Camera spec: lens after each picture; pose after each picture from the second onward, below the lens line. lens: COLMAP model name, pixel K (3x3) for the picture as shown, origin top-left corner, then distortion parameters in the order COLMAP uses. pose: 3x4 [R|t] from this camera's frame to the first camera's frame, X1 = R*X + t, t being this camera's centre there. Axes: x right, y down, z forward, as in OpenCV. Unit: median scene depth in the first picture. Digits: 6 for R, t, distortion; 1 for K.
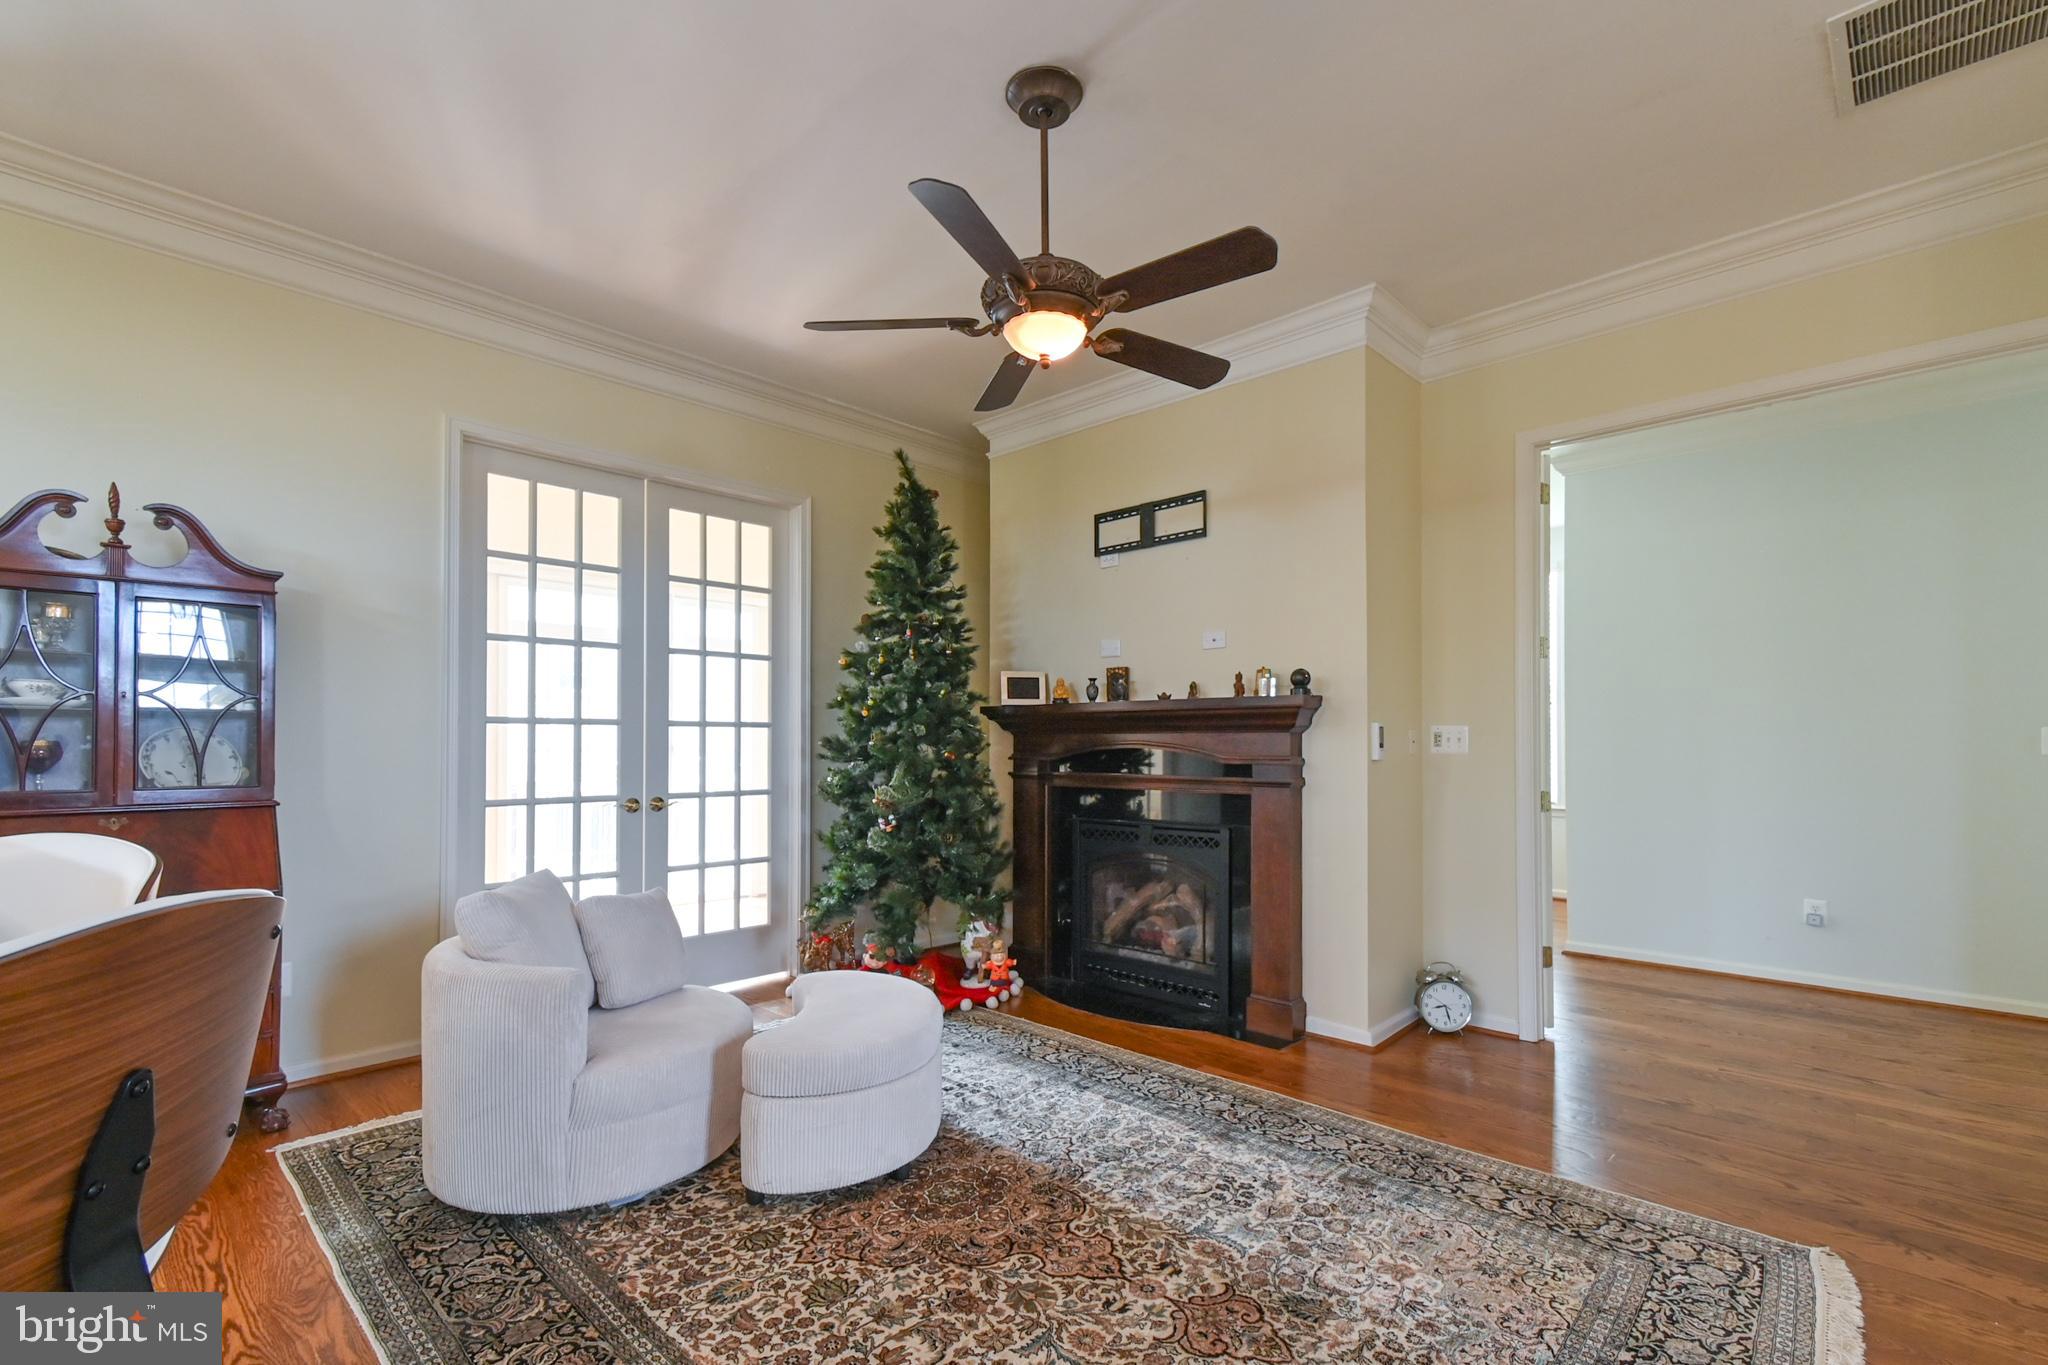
lens RADIAL K [[939.6, 0, 1048.9], [0, 939.6, 714.6], [0, 0, 1]] dist [0.016196, -0.001688]
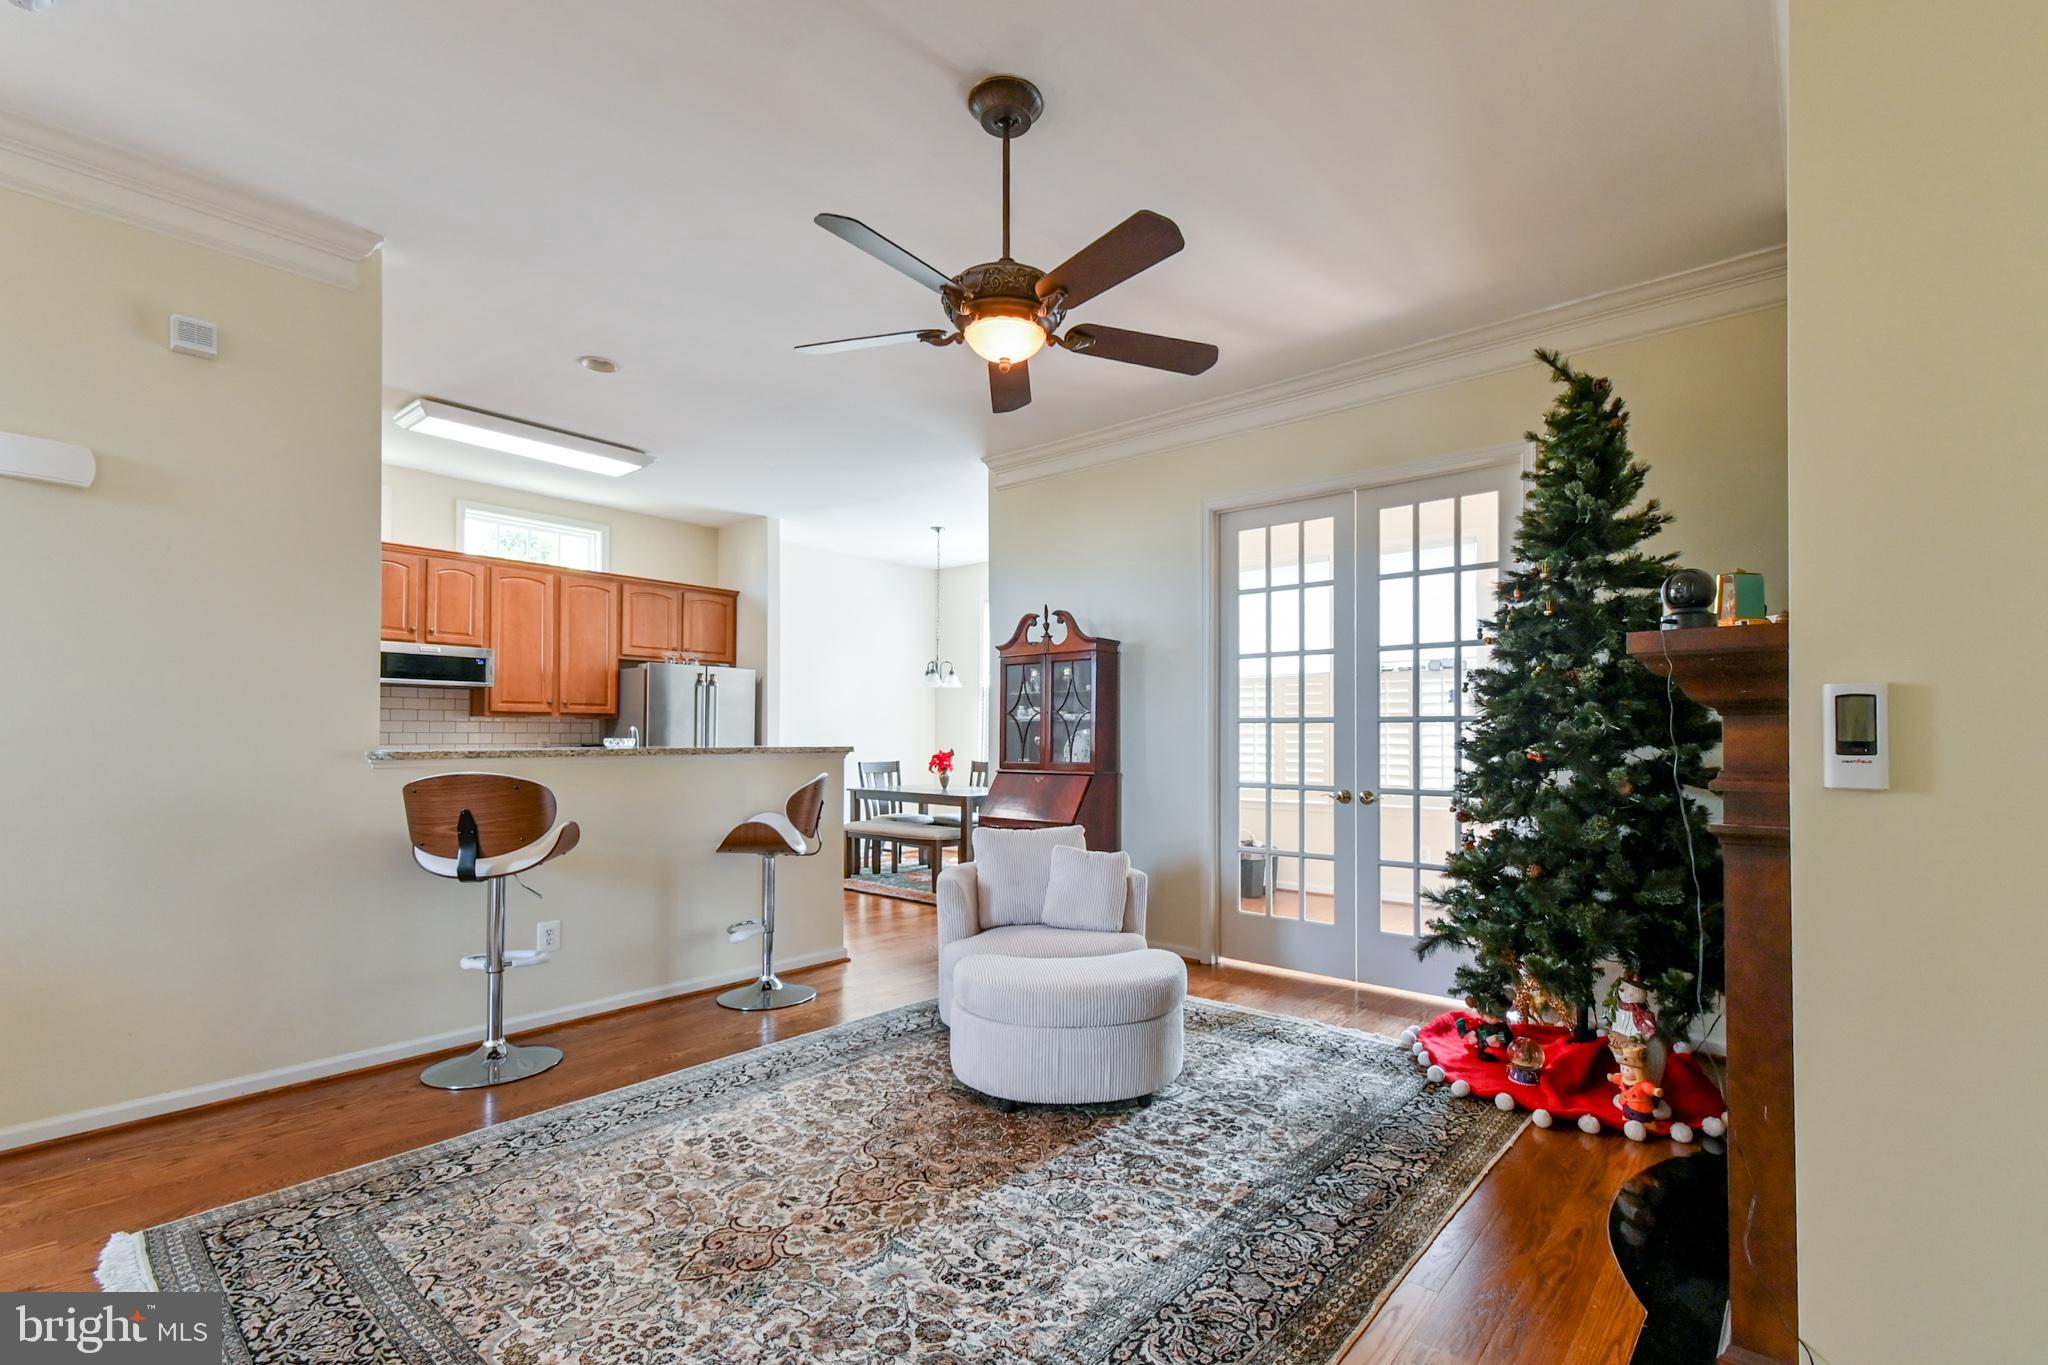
lens RADIAL K [[939.6, 0, 1061.1], [0, 939.6, 720.8], [0, 0, 1]] dist [0.016196, -0.001688]
pose [[0.051351, -0.020007, -0.998480, 0.631867], [0.027643, 0.999445, -0.018605, 0.020700], [0.998298, -0.026645, 0.051875, 0.630762]]
